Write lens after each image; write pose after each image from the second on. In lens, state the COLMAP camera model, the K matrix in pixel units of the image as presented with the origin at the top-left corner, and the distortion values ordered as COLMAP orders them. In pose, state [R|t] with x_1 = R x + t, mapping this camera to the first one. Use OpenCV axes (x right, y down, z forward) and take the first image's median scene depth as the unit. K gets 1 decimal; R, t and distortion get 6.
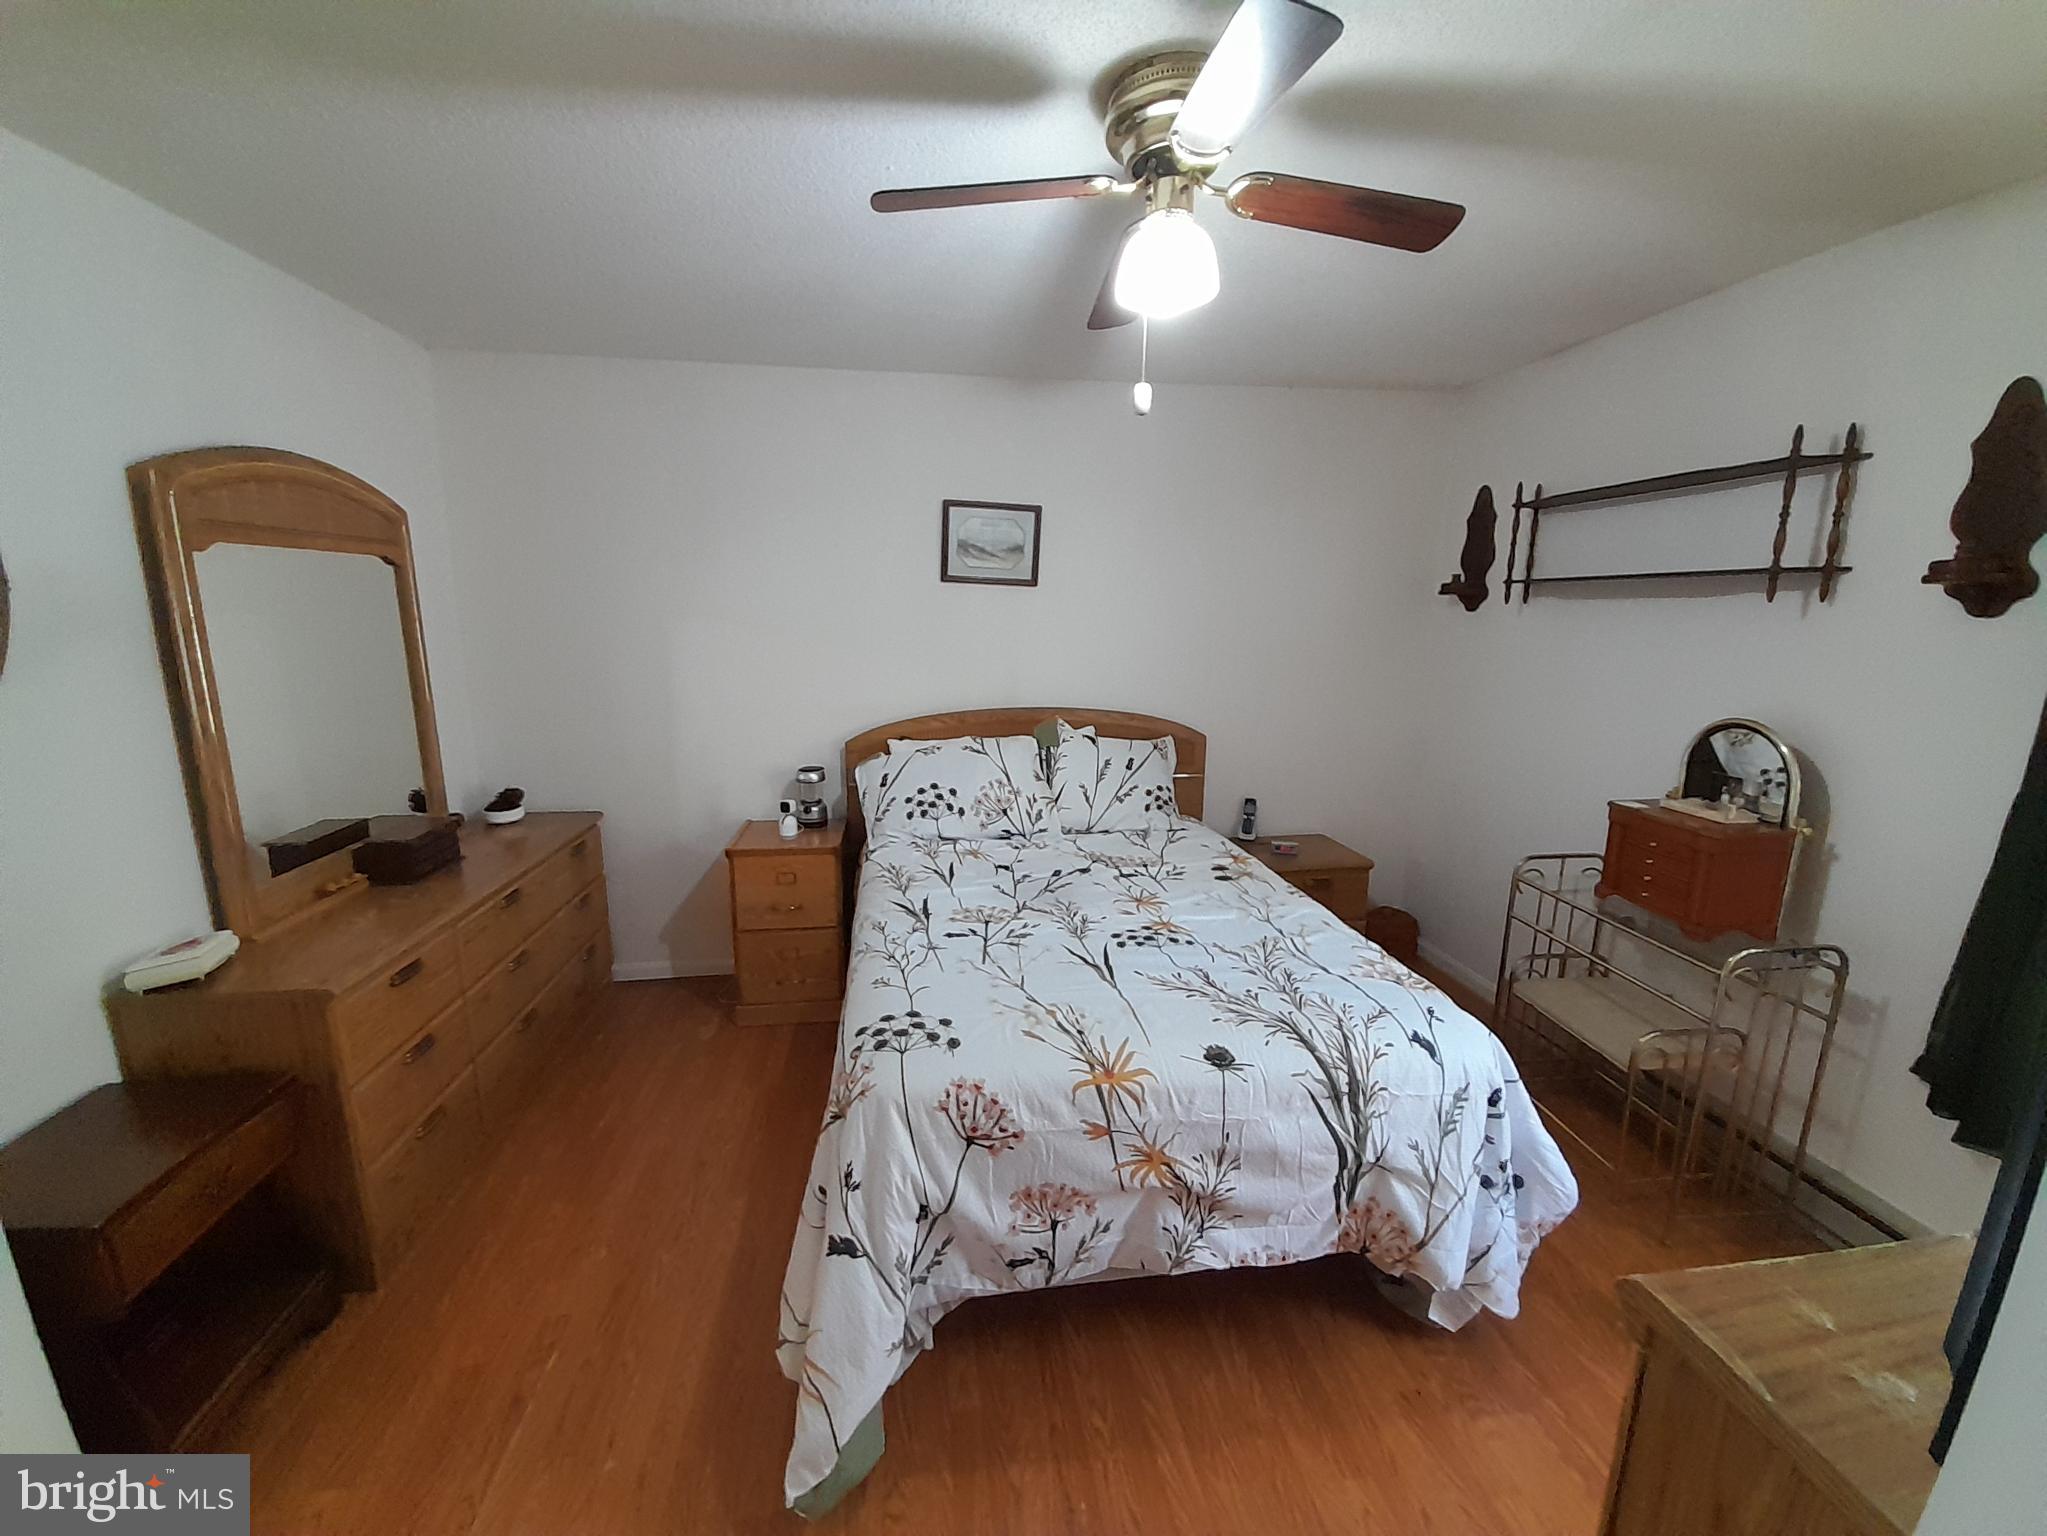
lens RADIAL K [[797.1, 0, 1018.6], [0, 797.1, 772.2], [0, 0, 1]] dist [0.029483, -0.018983]
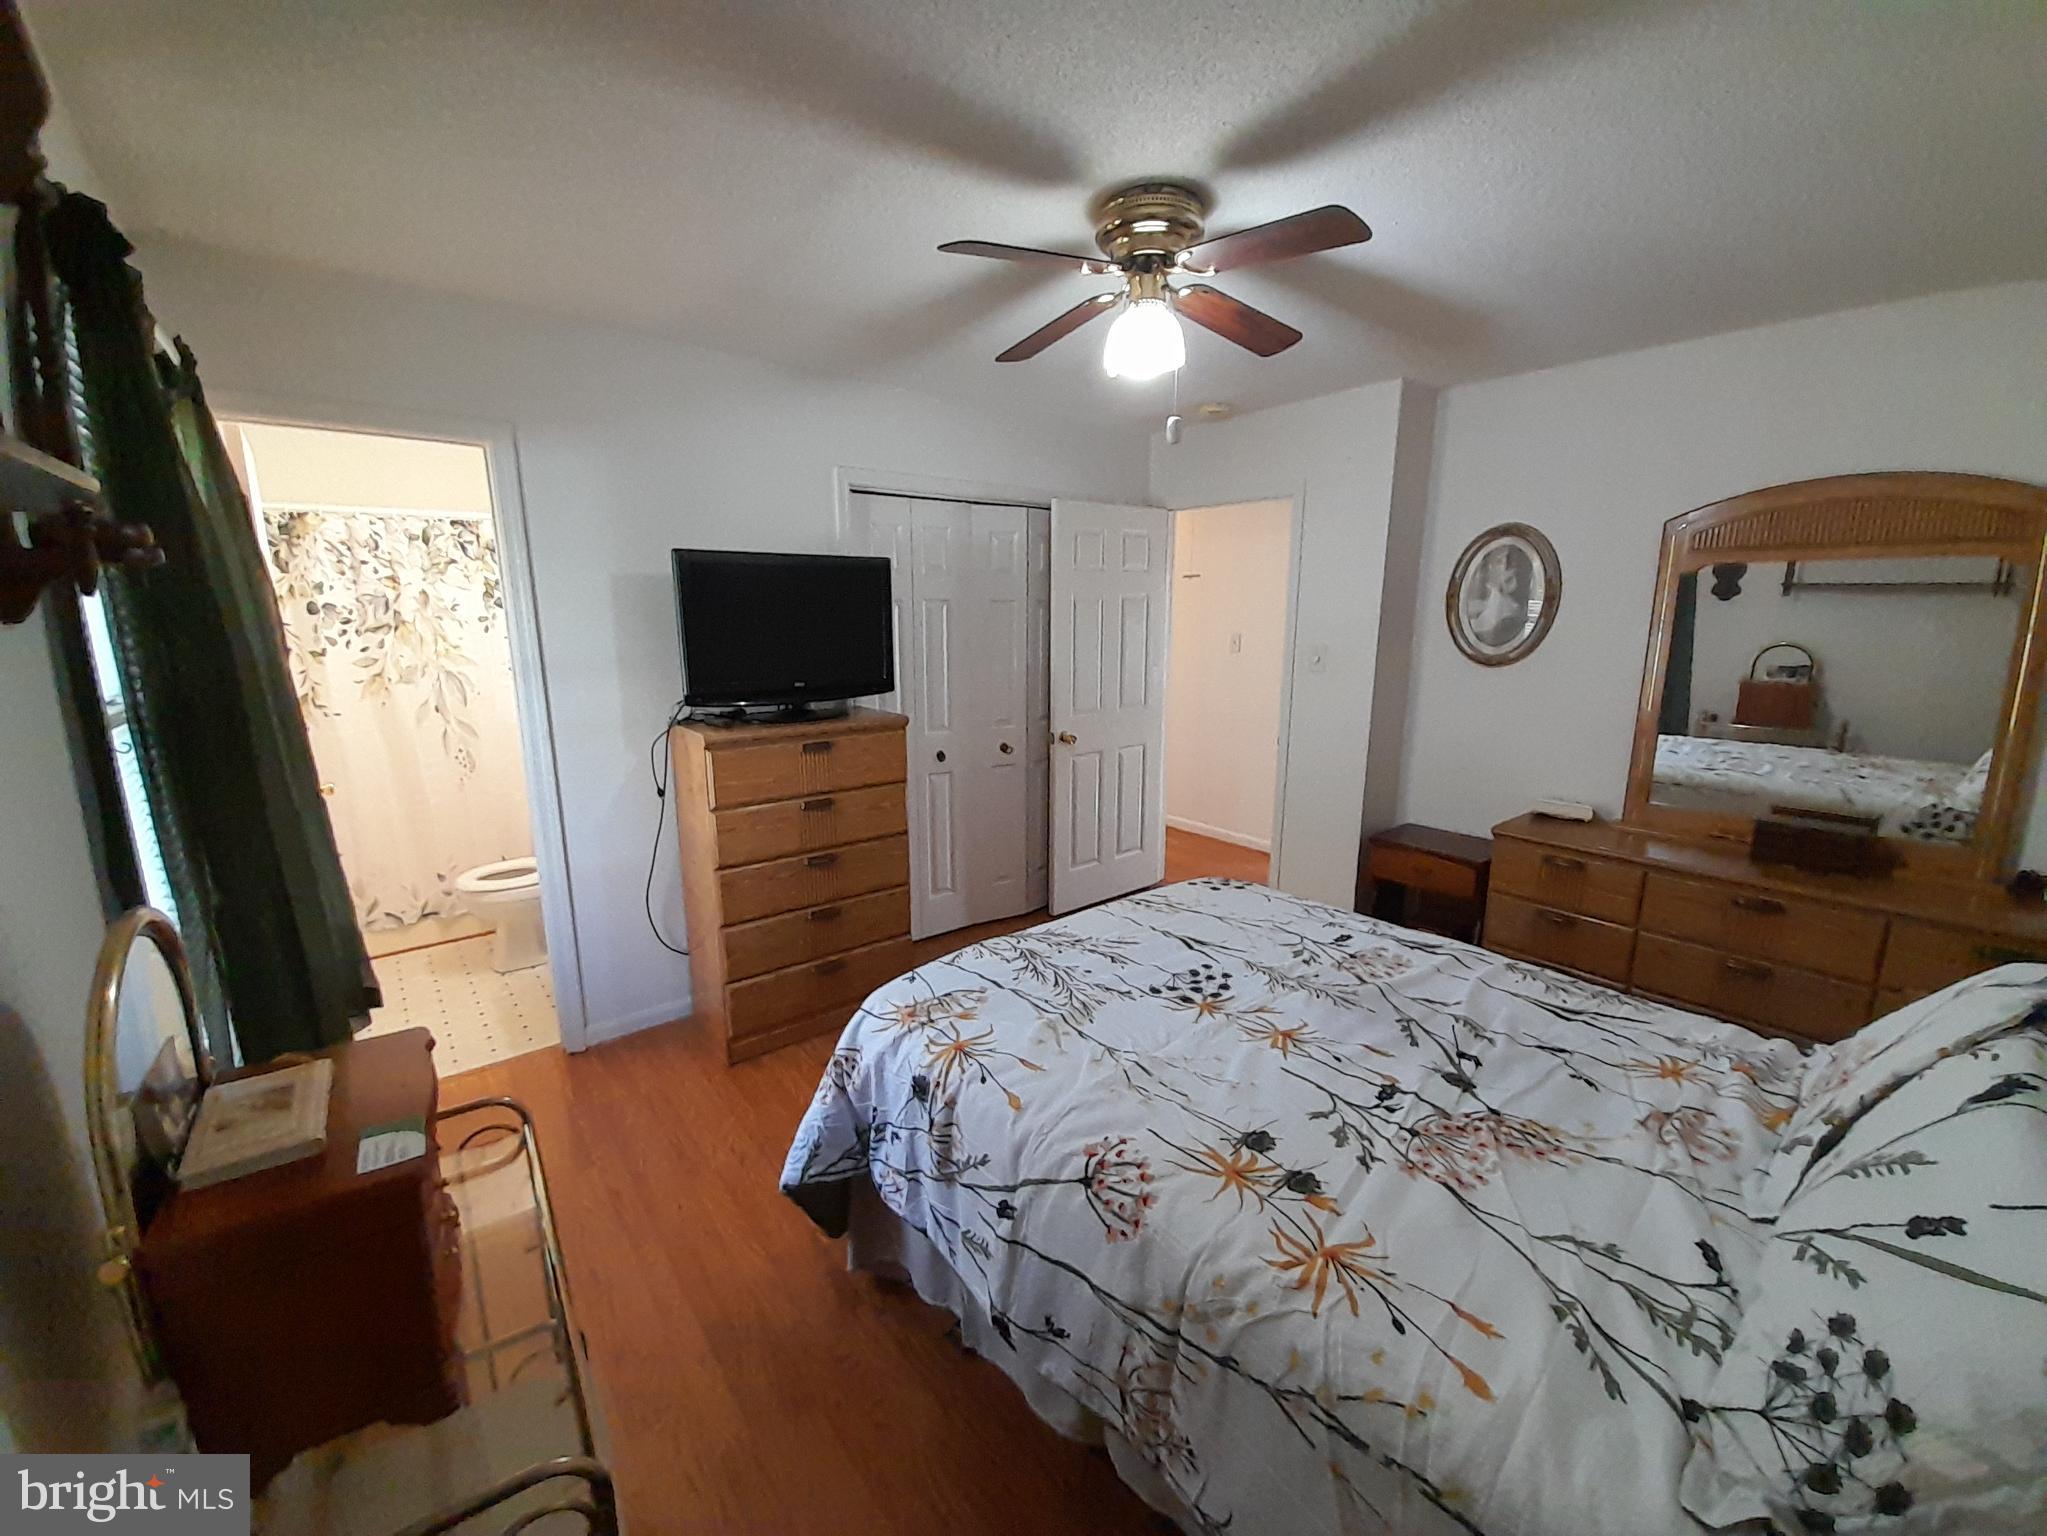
lens RADIAL K [[797.1, 0, 1018.6], [0, 797.1, 772.2], [0, 0, 1]] dist [0.029483, -0.018983]
pose [[-0.857262, 0.065990, -0.510634, 0.658606], [-0.144824, 0.920808, 0.362130, -0.247960], [0.494093, 0.384393, -0.779817, 1.304030]]
